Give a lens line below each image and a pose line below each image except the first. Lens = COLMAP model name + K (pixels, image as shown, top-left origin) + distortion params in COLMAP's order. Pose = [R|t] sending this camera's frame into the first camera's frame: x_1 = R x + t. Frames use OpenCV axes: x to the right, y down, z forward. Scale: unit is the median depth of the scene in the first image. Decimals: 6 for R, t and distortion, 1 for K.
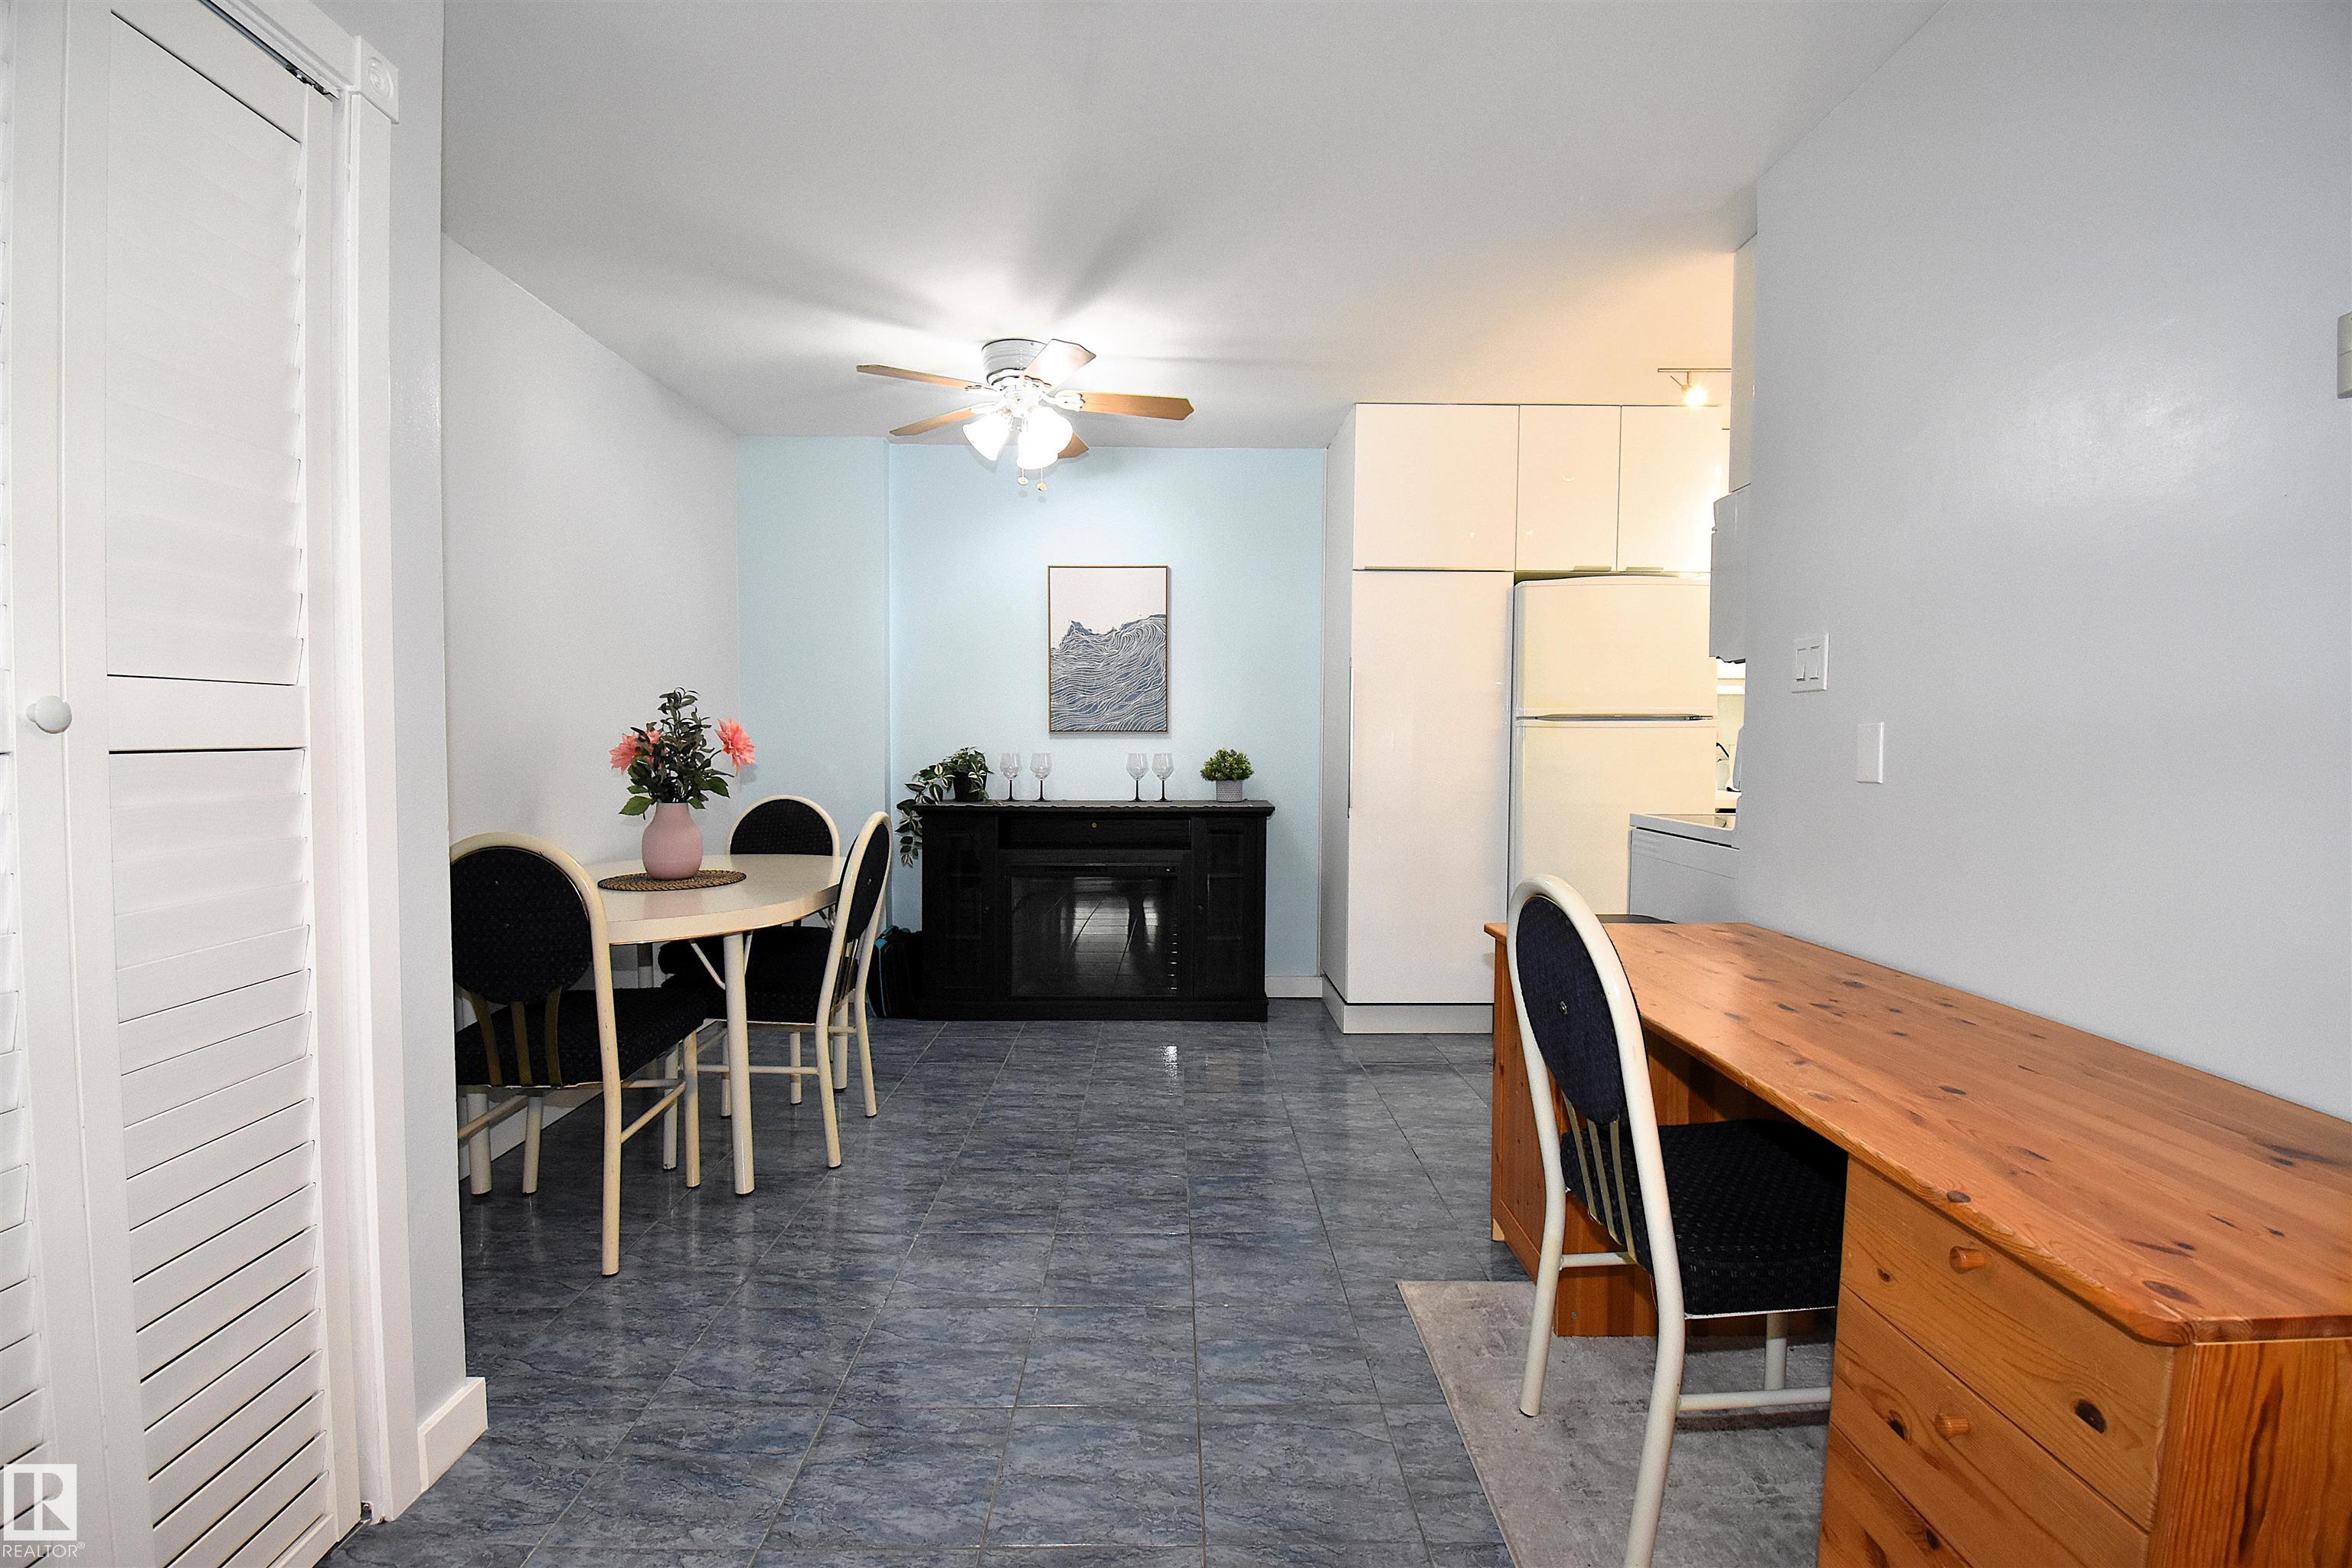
lens RADIAL K [[1034.2, 0, 1176.0], [0, 1034.2, 784.0], [0, 0, 1]] dist [-0.002355, -0.001308]
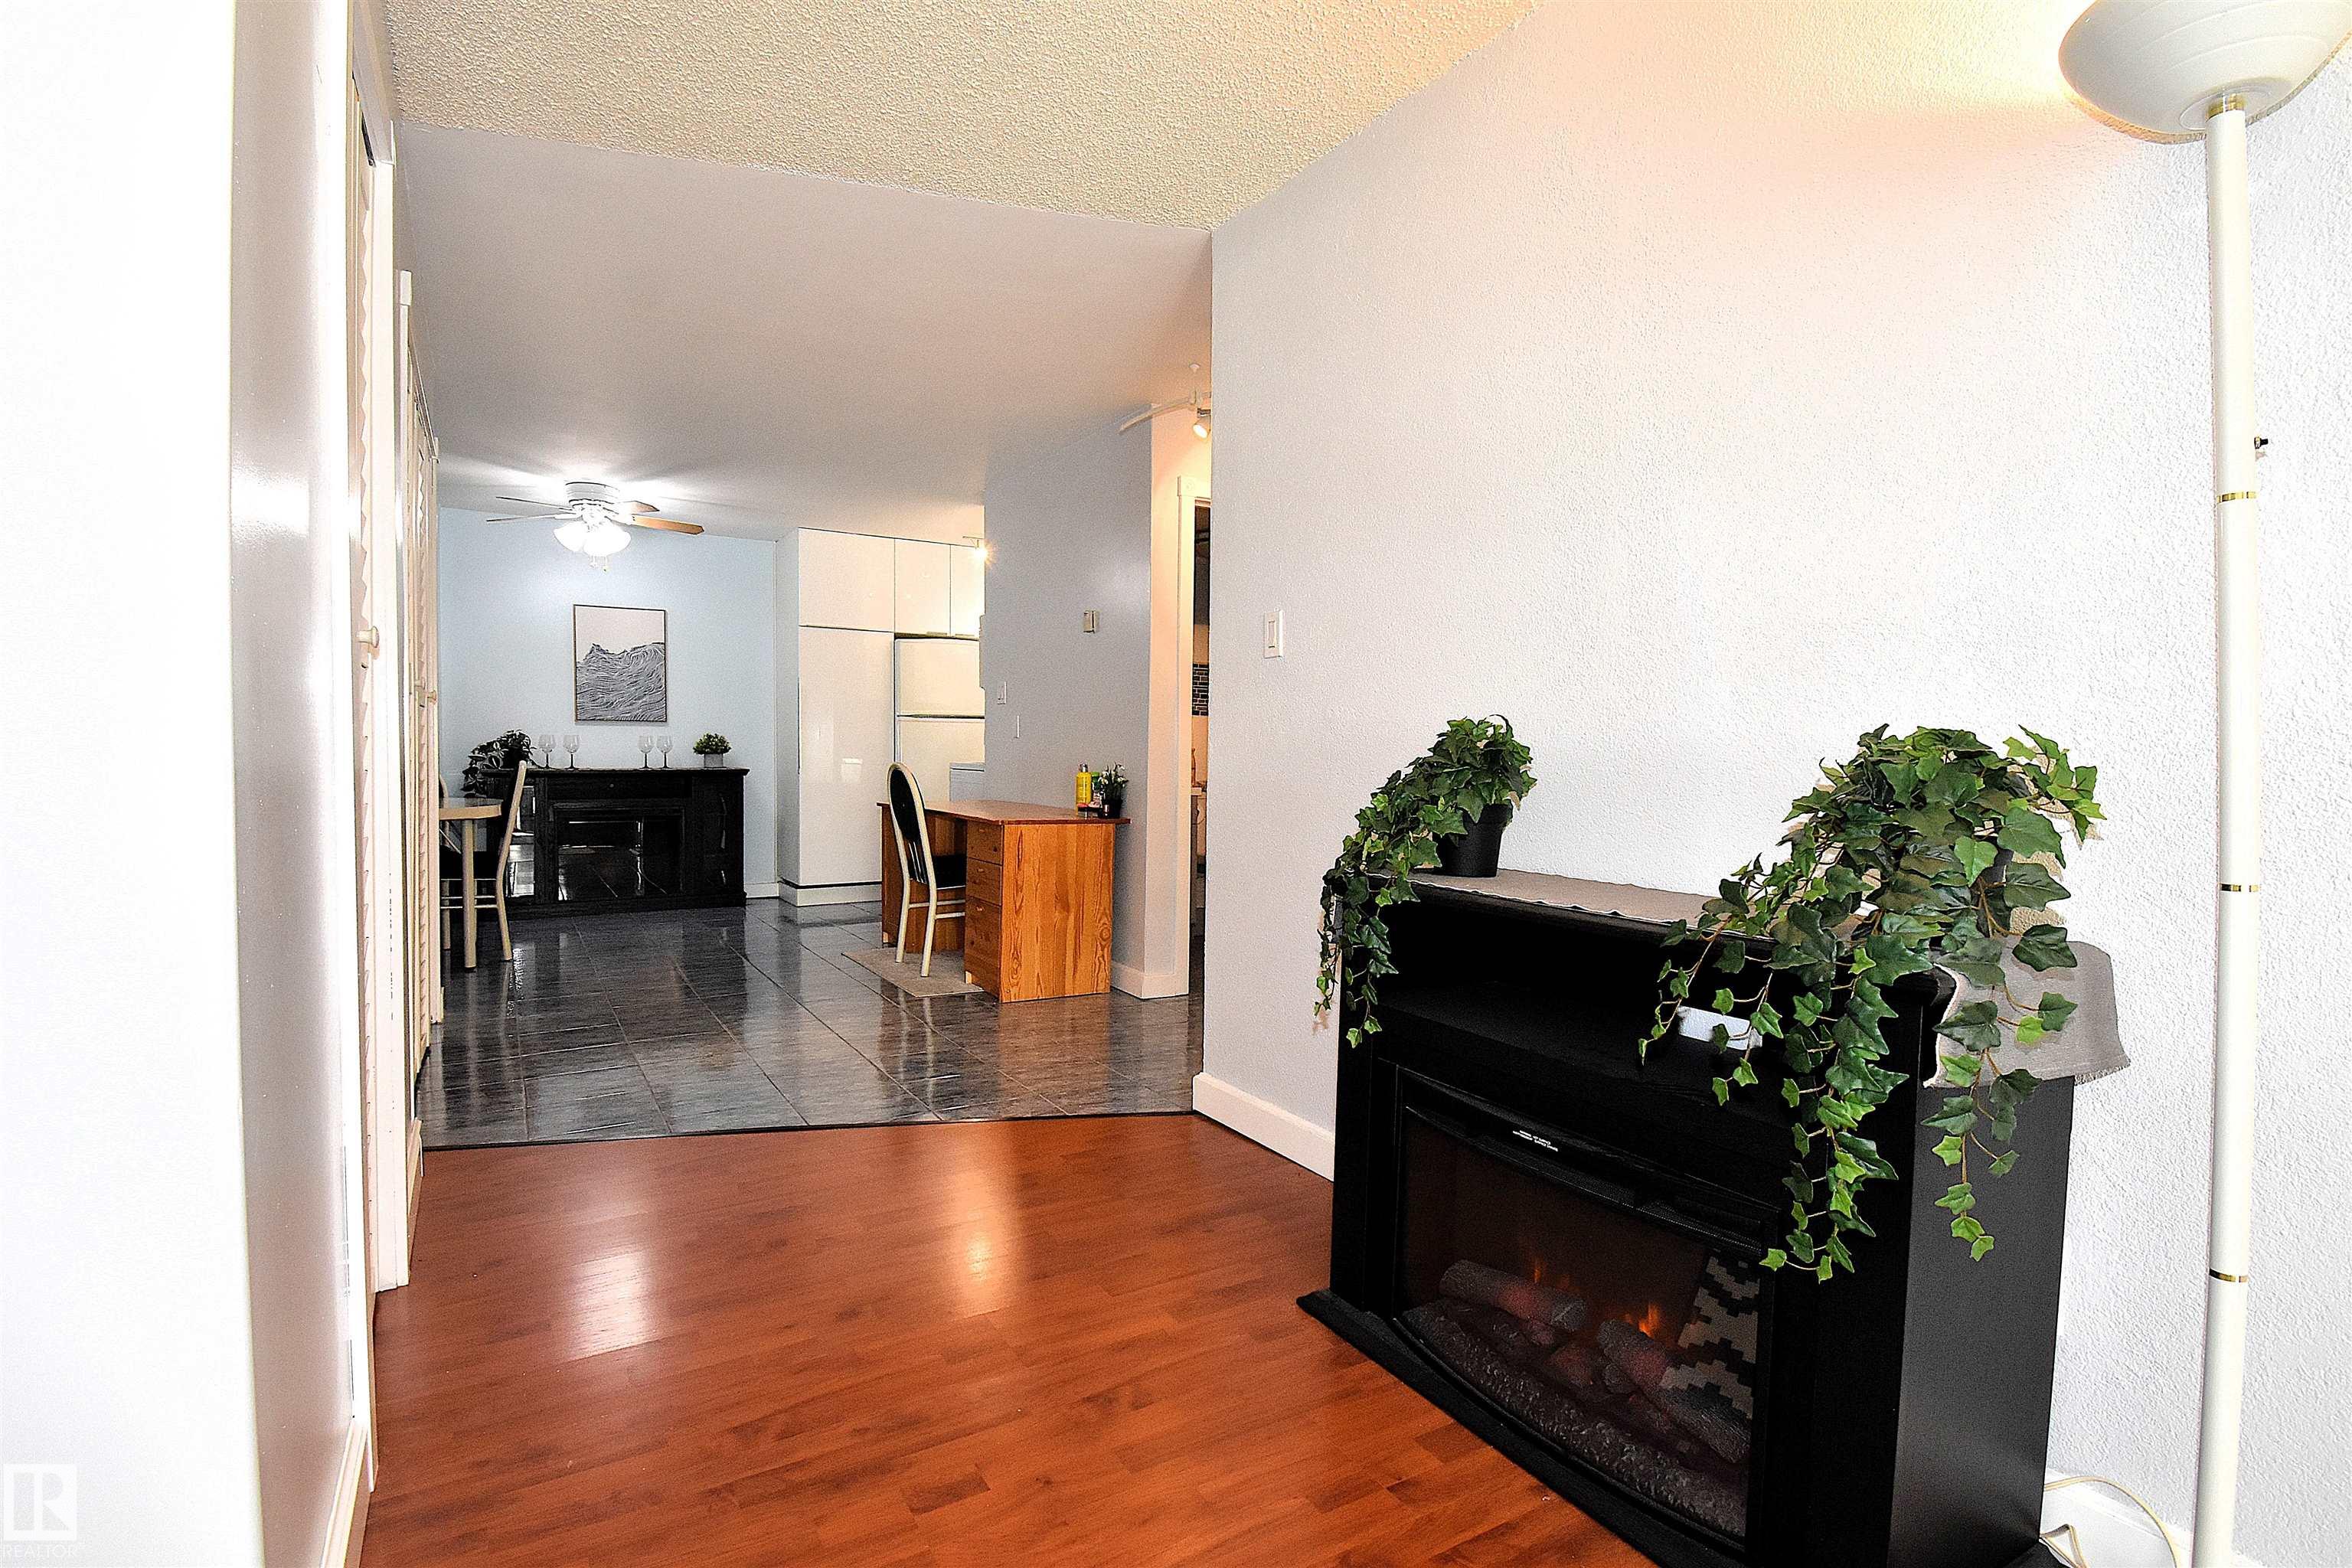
lens RADIAL K [[1118.2, 0, 1180.8], [0, 1118.2, 786.7], [0, 0, 1]] dist [0.005105, -0.000214]
pose [[0.855256, -0.013234, 0.518036, -0.222325], [0.018743, 0.999810, -0.005403, 0.068799], [-0.517866, 0.014331, 0.855342, -0.793894]]
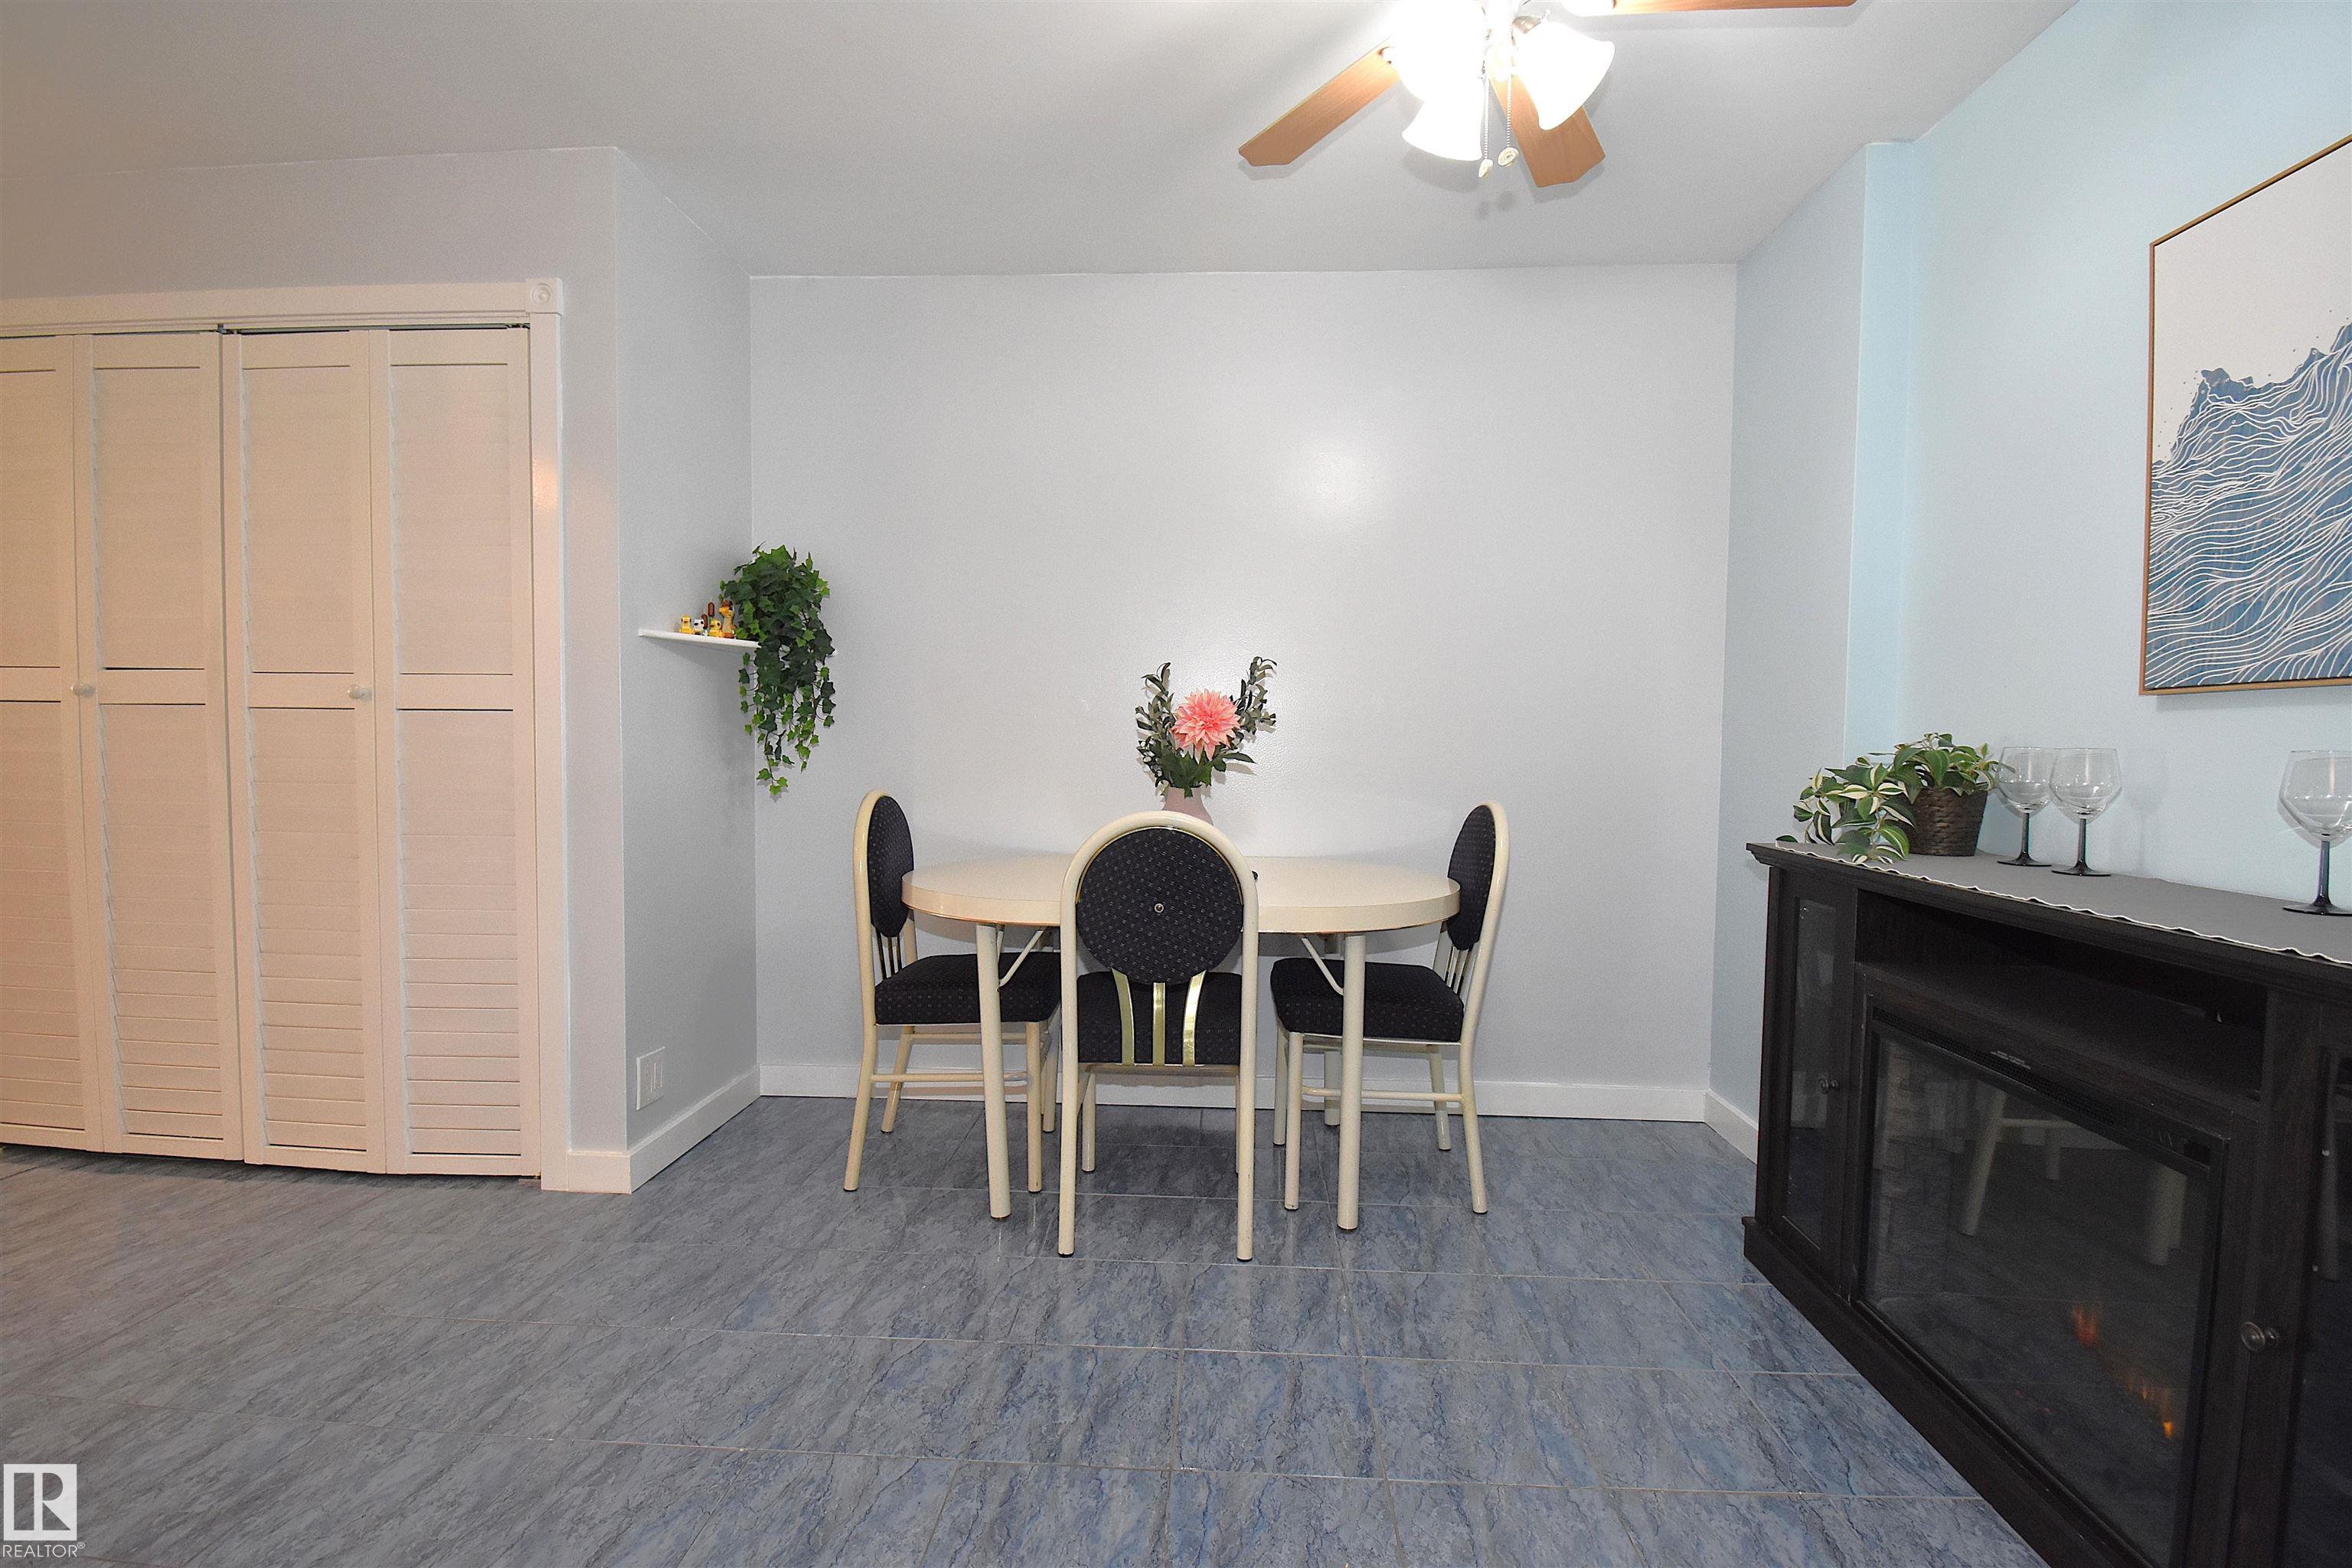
lens RADIAL K [[1063.4, 0, 1175.9], [0, 1063.4, 790.1], [0, 0, 1]] dist [0.010715, -0.020696]
pose [[-0.056183, 0.041524, -0.997557, 0.291843], [-0.056071, 0.997427, 0.044677, -0.013857], [0.996845, 0.058444, -0.053710, 0.718590]]
